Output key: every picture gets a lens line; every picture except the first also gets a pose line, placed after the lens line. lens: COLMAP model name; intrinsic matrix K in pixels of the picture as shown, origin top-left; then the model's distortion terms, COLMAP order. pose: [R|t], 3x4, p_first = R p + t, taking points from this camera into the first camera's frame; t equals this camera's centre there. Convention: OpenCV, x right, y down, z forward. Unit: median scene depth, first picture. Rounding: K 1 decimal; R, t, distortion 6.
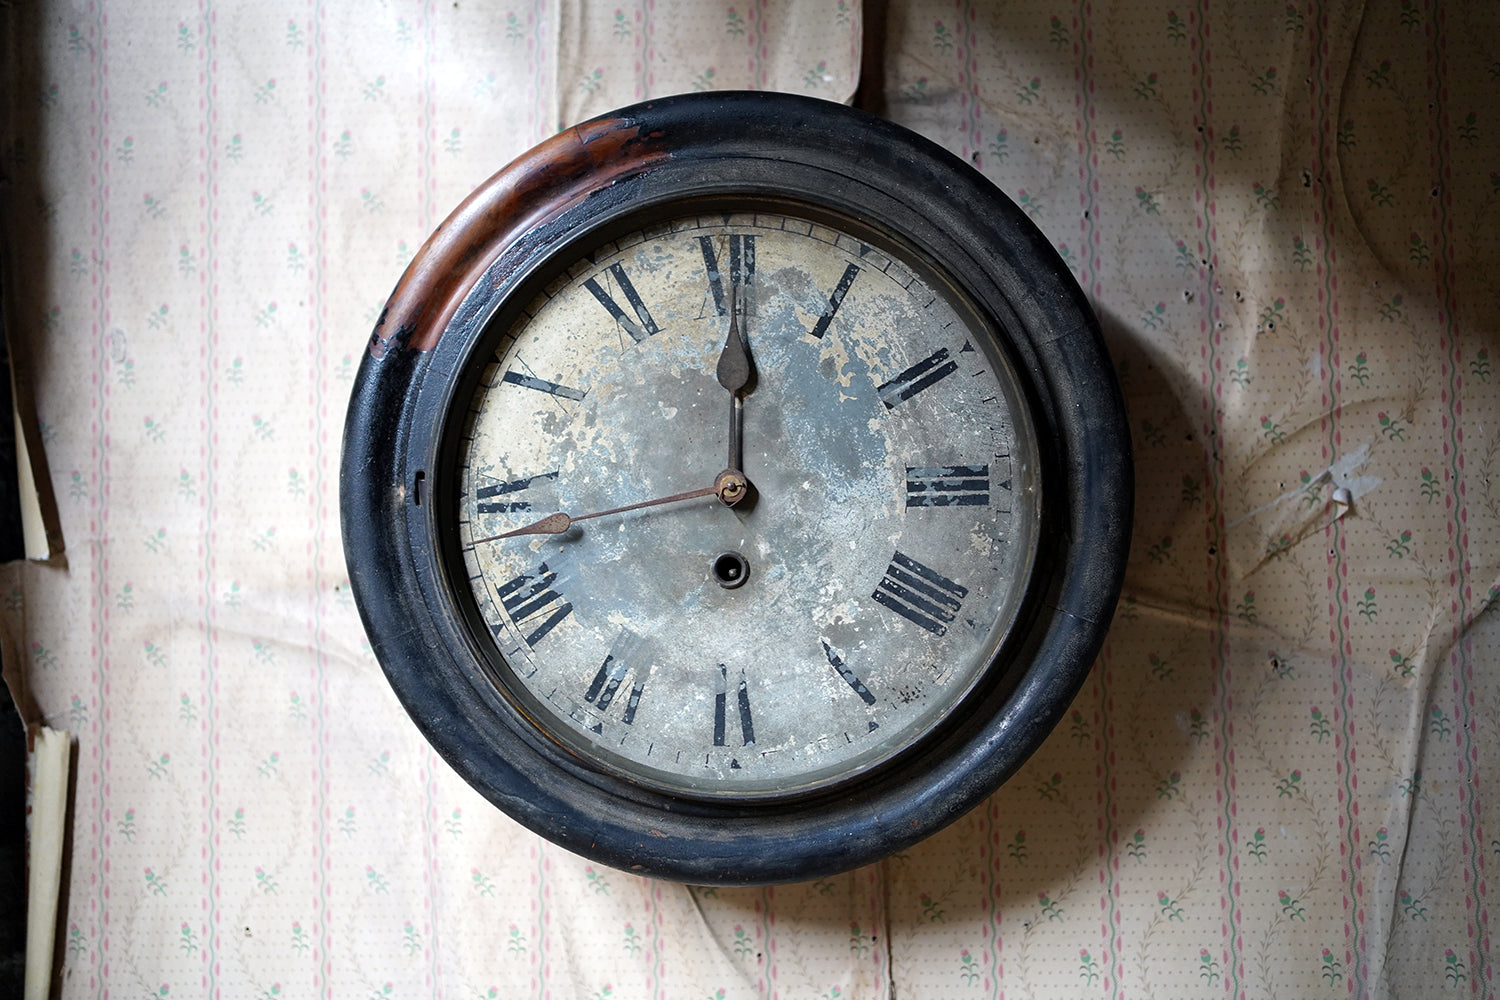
lens RADIAL K [[1536.3, 0, 755.0], [0, 1536.3, 493.9], [0, 0, 1]] dist [0.016792, 0.000000]
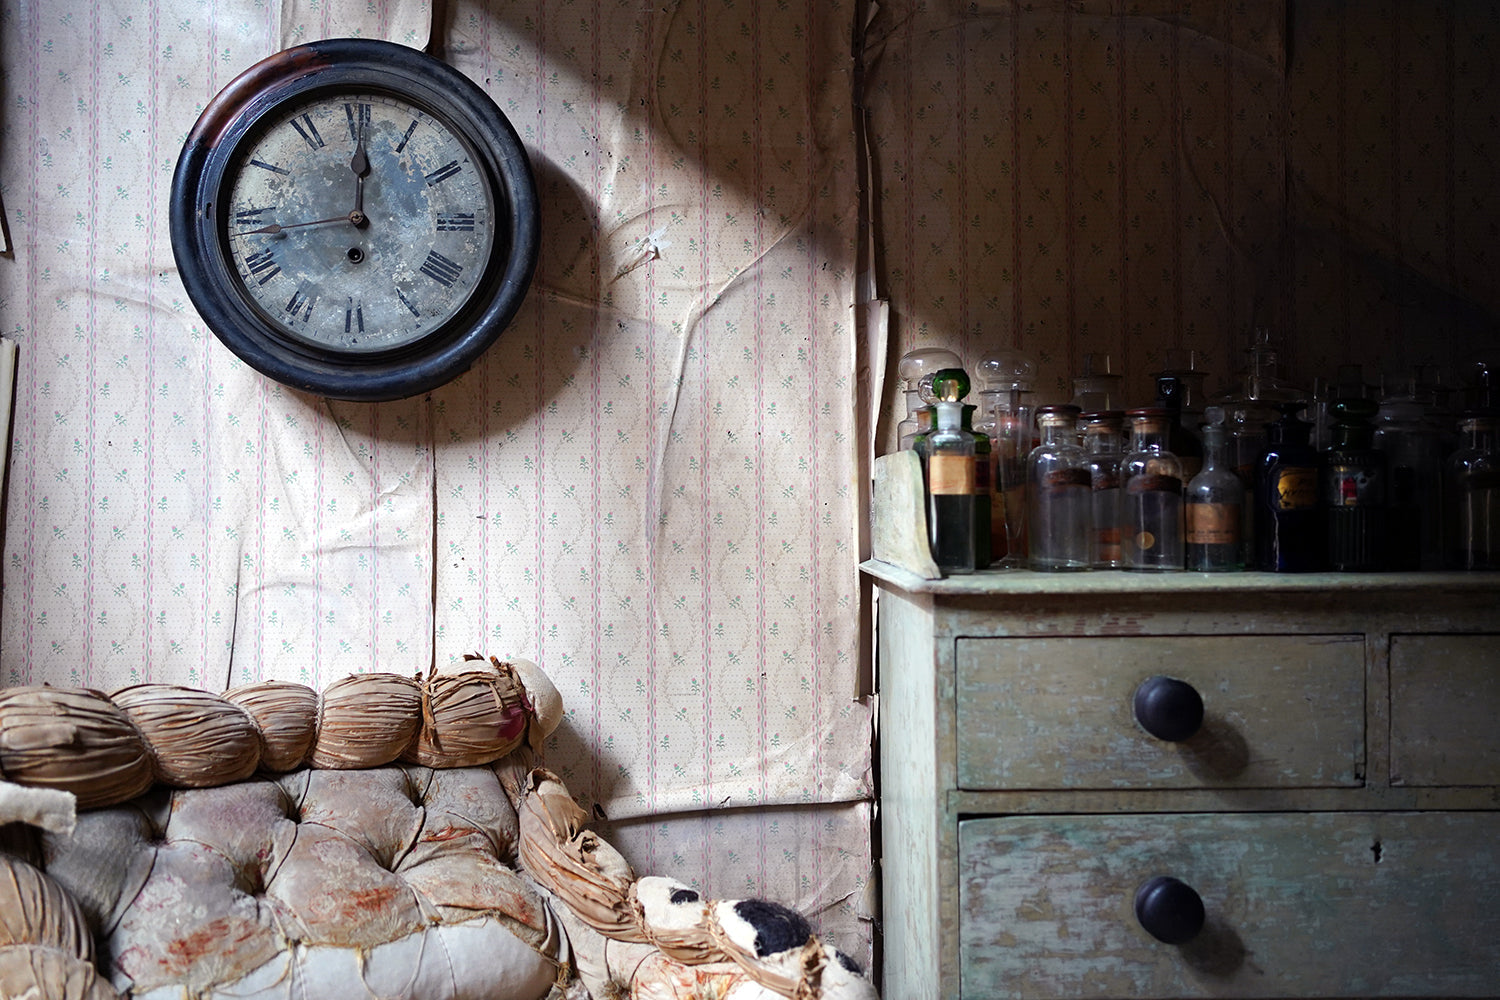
lens RADIAL K [[1624.9, 0, 764.3], [0, 1624.9, 506.2], [0, 0, 1]] dist [0.035644, 0.000000]
pose [[0.987831, 0.026249, 0.153301, 0.215056], [-0.026066, 0.999655, -0.003205, 0.402302], [-0.153332, -0.000830, 0.988174, -1.408593]]
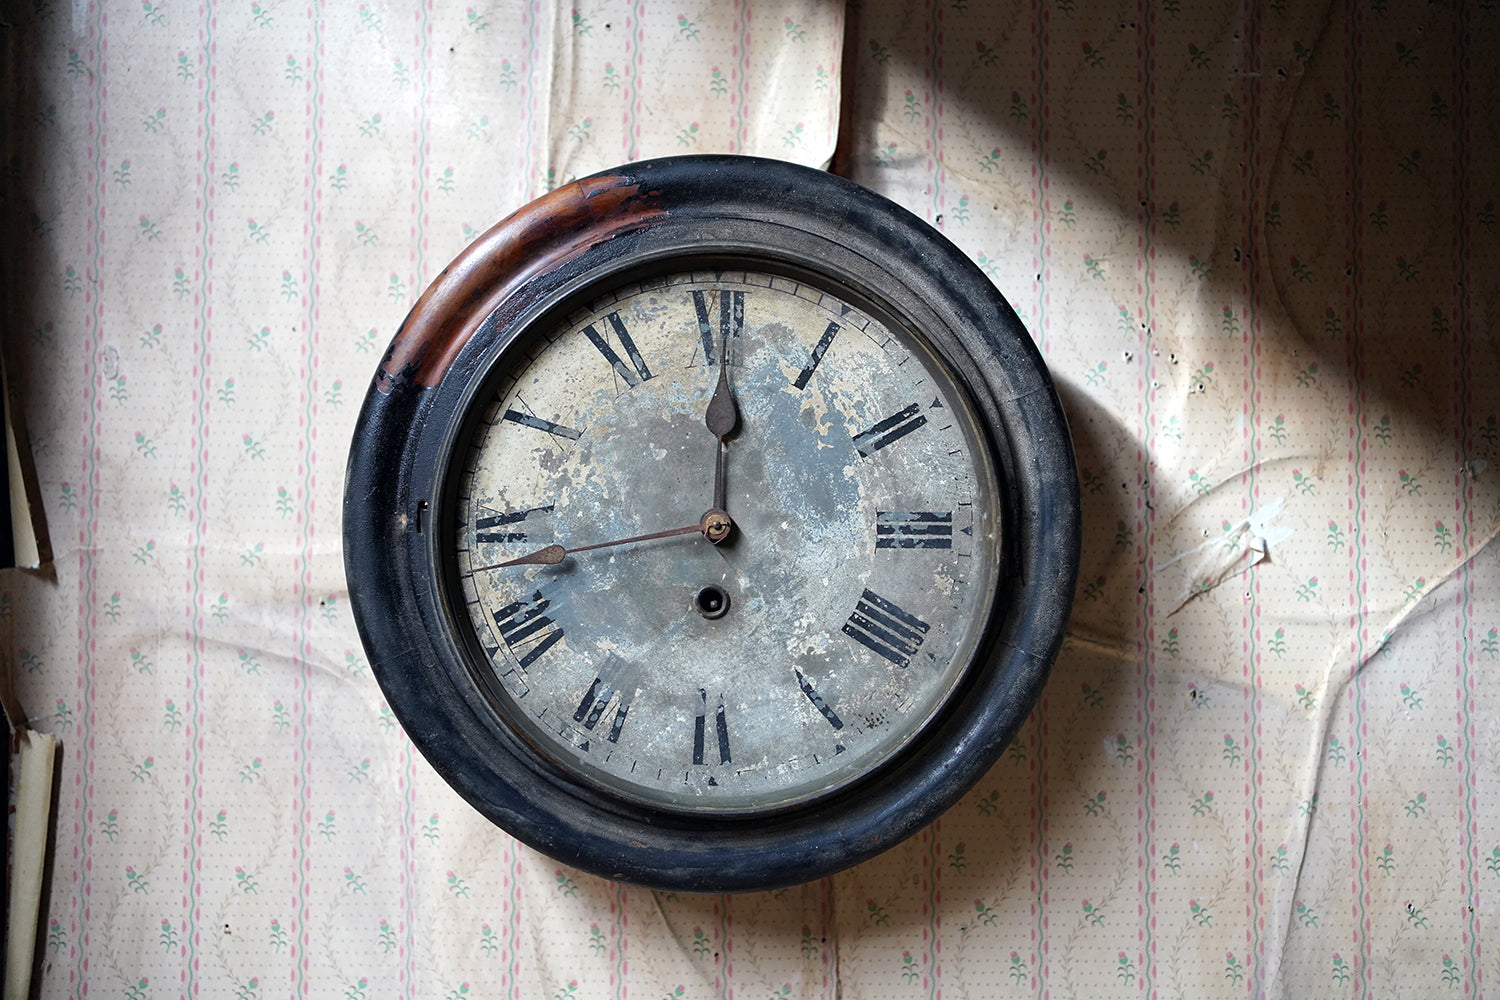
lens RADIAL K [[1536.3, 0, 747.2], [0, 1536.3, 500.1], [0, 0, 1]] dist [0.016792, 0.000000]
pose [[0.996419, 0.030125, 0.078998, -0.078744], [-0.031410, 0.999393, 0.015071, -0.038705], [-0.078496, -0.017499, 0.996761, -0.075936]]
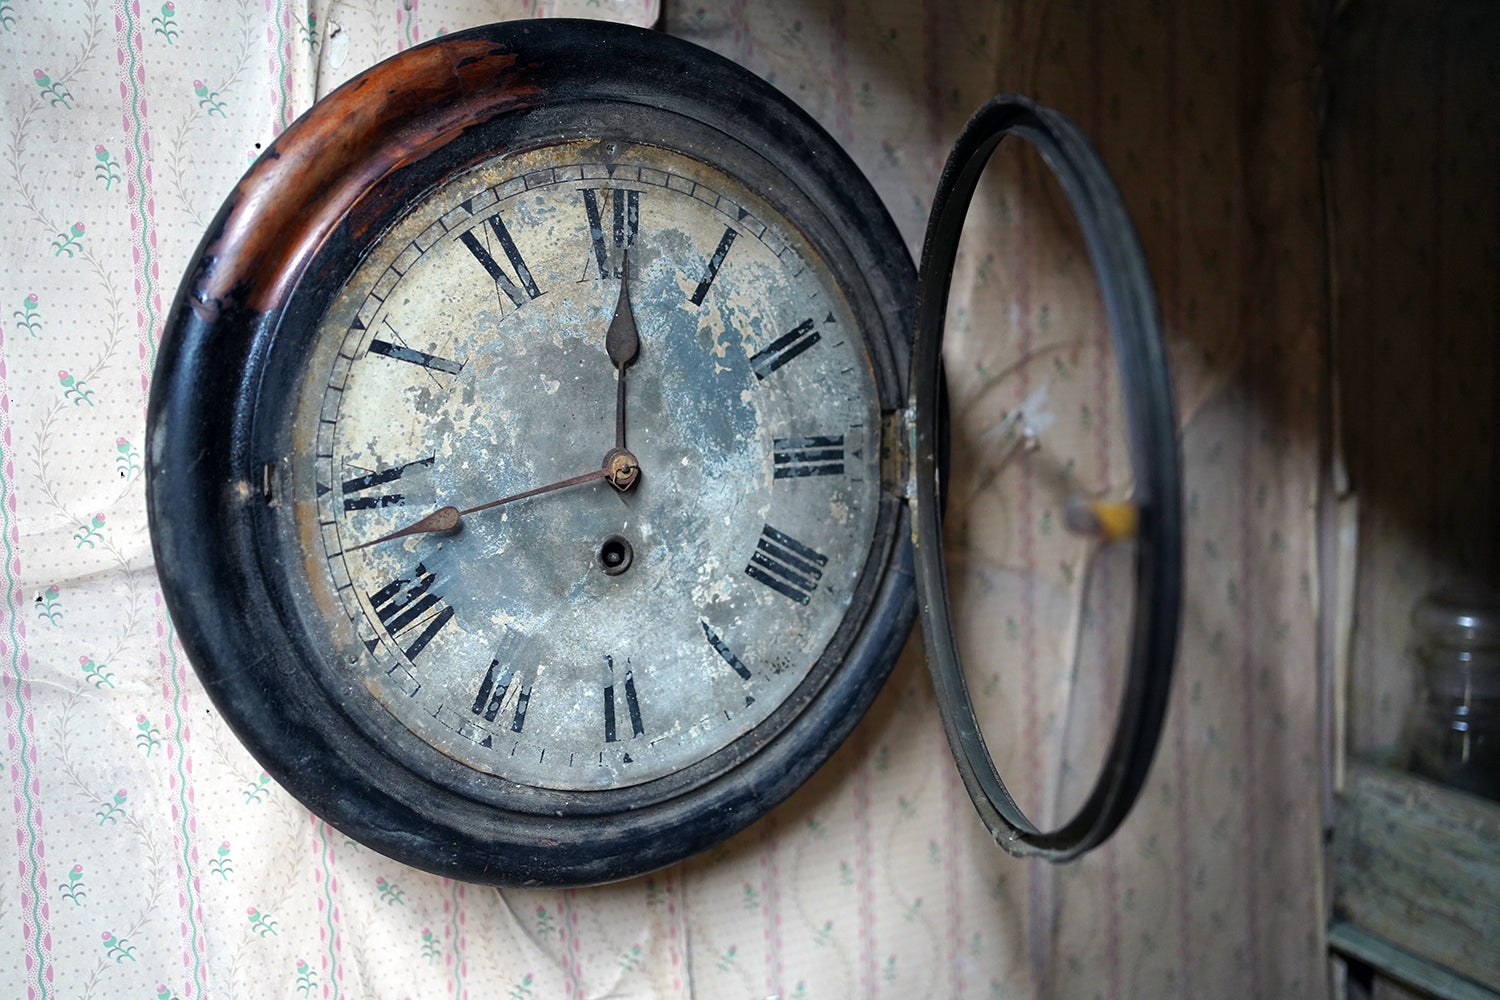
lens RADIAL K [[1536.3, 0, 760.3], [0, 1536.3, 486.8], [0, 0, 1]] dist [0.016792, 0.000000]
pose [[0.829065, -0.053122, 0.556623, -0.458263], [-0.020502, 0.991919, 0.125202, -0.109888], [-0.558776, -0.115213, 0.821277, 0.189427]]
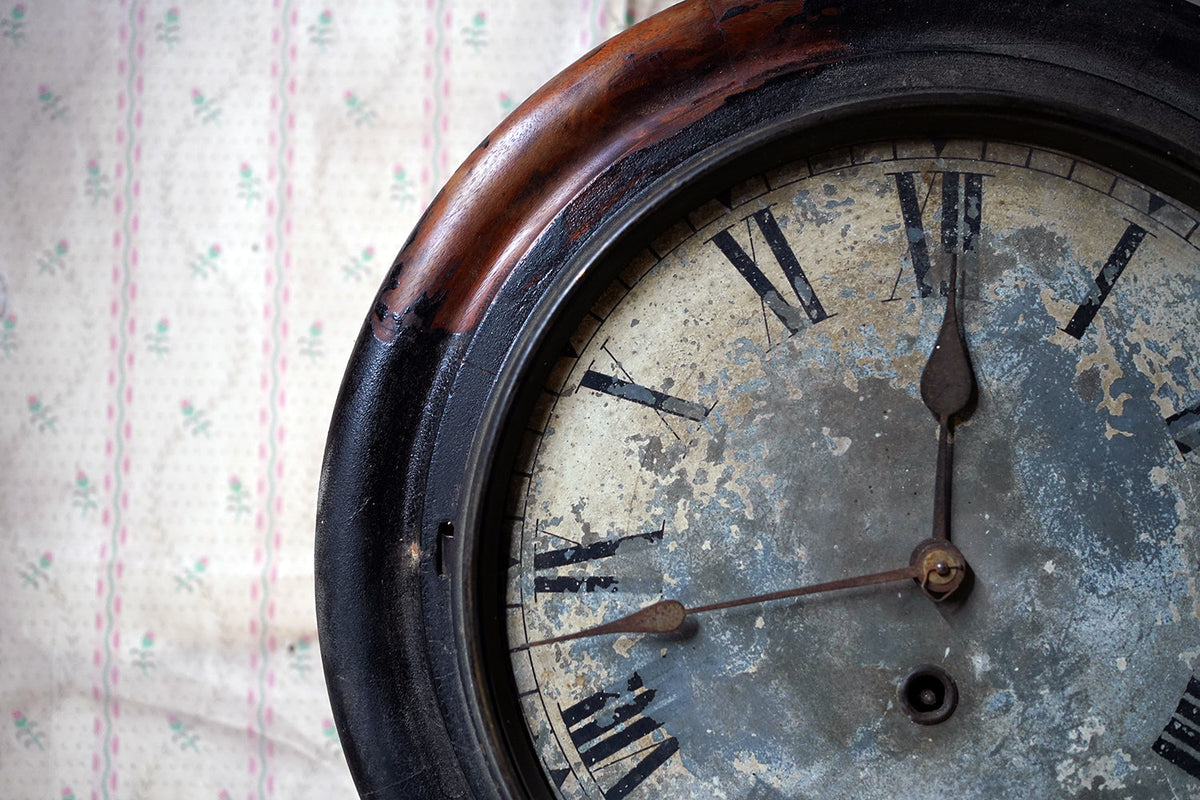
lens RADIAL K [[1229.0, 0, 604.3], [0, 1229.0, 402.5], [0, 0, 1]] dist [0.016792, 0.000000]
pose [[0.998941, 0.036825, 0.027599, -0.168934], [-0.036901, 0.999316, 0.002237, -0.068258], [-0.027498, -0.003253, 0.999617, 0.490060]]
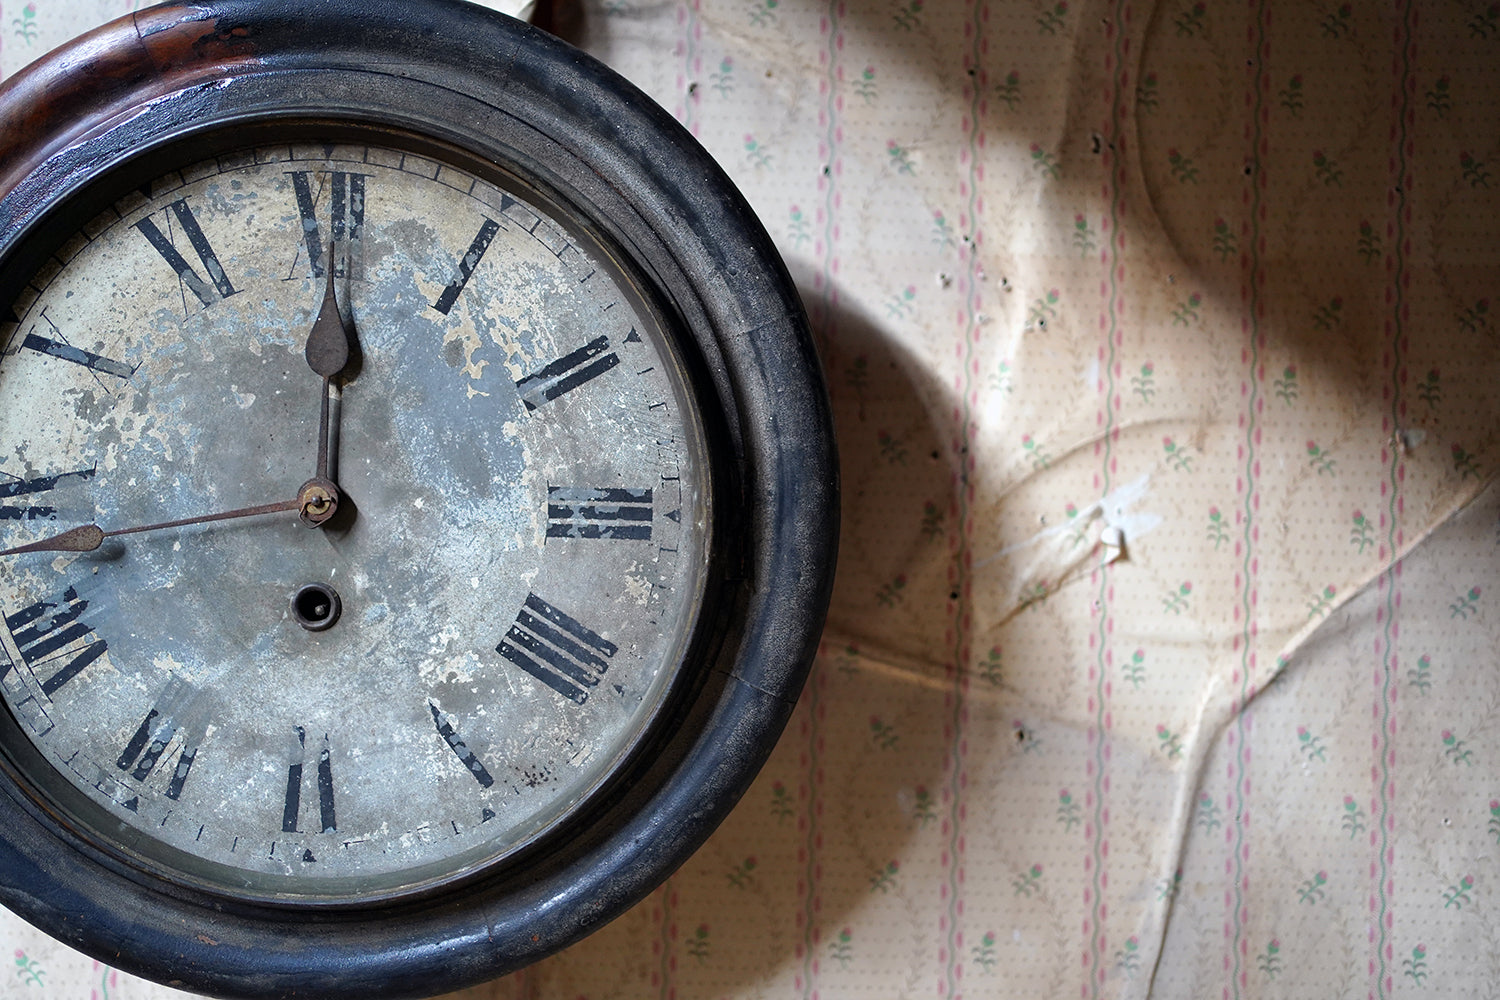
lens RADIAL K [[1536.3, 0, 762.0], [0, 1536.3, 502.2], [0, 0, 1]] dist [0.016792, 0.000000]
pose [[0.997052, 0.047313, 0.060407, 0.158939], [-0.050559, 0.997294, 0.053375, -0.056174], [-0.057718, -0.056272, 0.996746, 0.213766]]
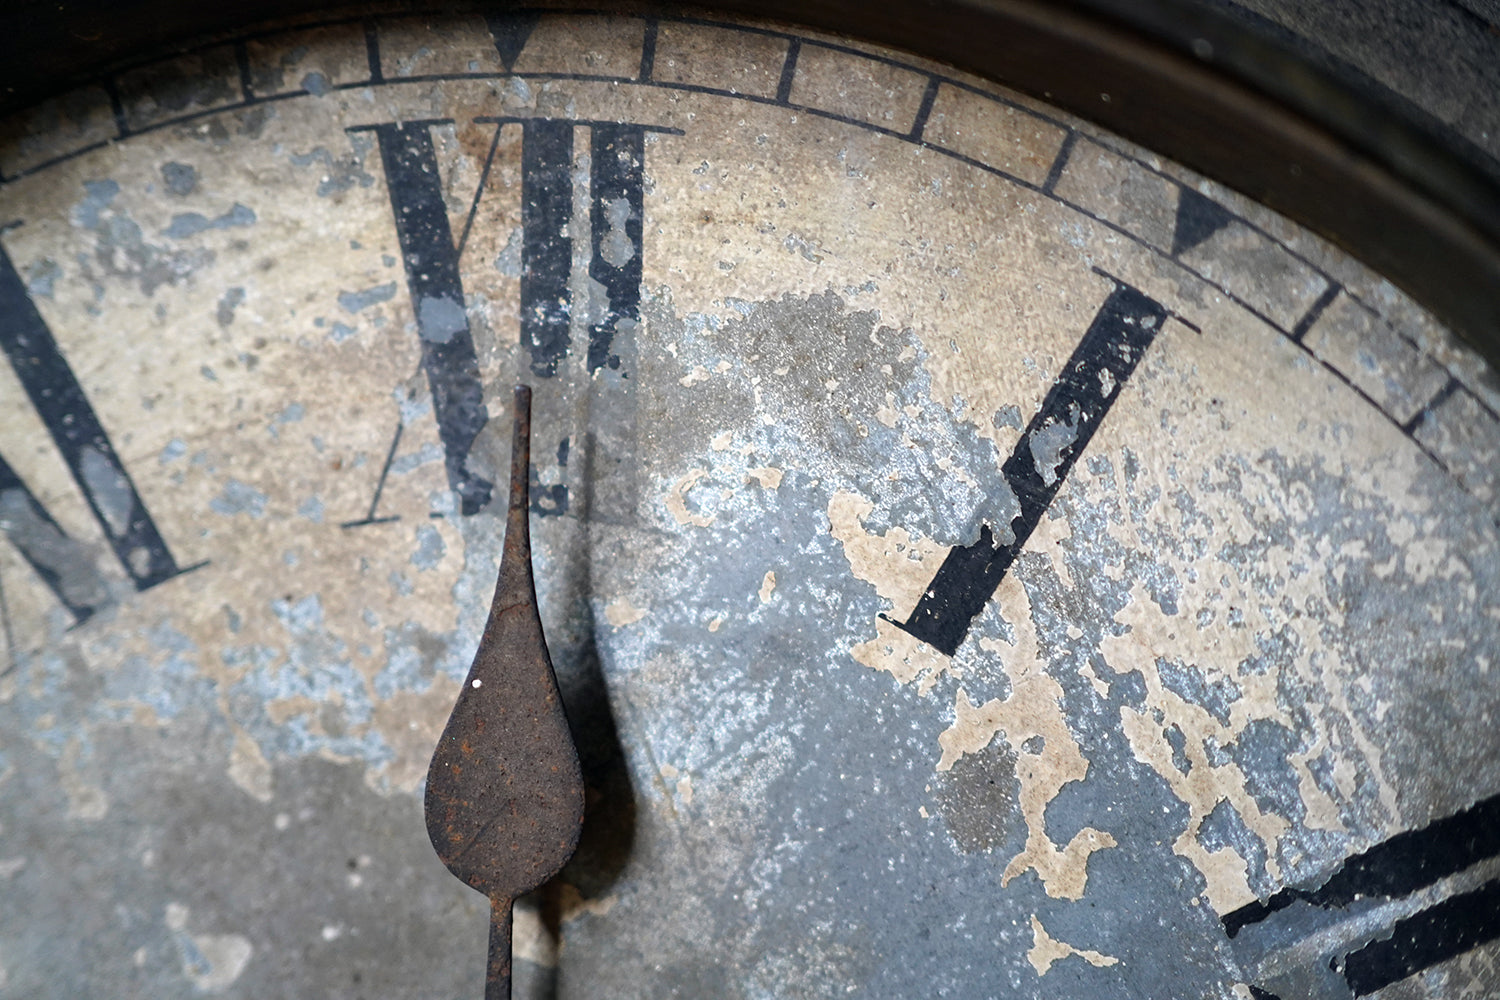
lens RADIAL K [[1536.3, 0, 765.5], [0, 1536.3, 493.8], [0, 0, 1]] dist [0.016792, 0.000000]
pose [[0.997471, 0.044692, -0.055270, 0.028820], [-0.041768, 0.997722, 0.052969, -0.131596], [0.057511, -0.050526, 0.997065, 0.798050]]
